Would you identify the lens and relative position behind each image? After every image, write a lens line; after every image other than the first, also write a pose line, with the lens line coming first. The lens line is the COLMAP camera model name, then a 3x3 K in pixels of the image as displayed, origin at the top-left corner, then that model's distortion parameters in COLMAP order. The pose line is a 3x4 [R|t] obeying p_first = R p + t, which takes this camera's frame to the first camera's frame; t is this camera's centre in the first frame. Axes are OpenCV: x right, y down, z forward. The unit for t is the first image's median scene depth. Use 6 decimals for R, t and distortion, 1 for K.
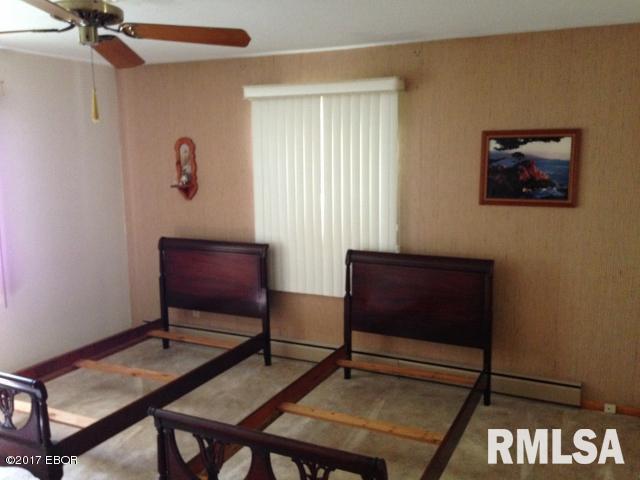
lens RADIAL K [[596.1, 0, 320.7], [0, 596.1, 242.4], [0, 0, 1]] dist [0.062945, 0.000000]
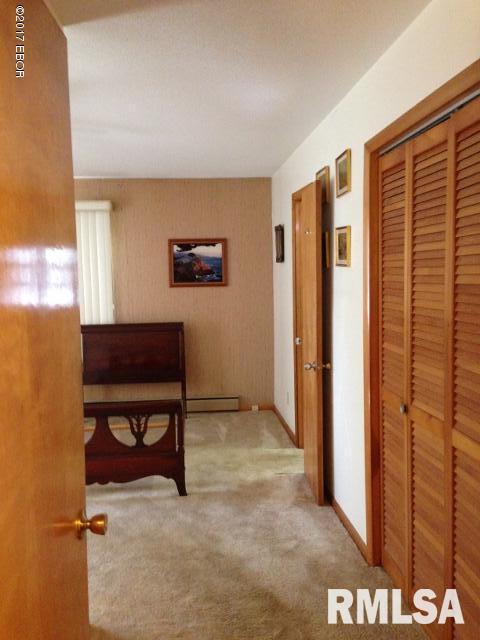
lens RADIAL K [[596.1, 0, 239.9], [0, 596.1, 319.6], [0, 0, 1]] dist [0.062945, 0.000000]
pose [[0.857059, -0.046537, 0.513113, -0.368395], [0.093214, 0.993483, -0.065592, 0.136566], [-0.506716, 0.104046, 0.855811, -0.376512]]
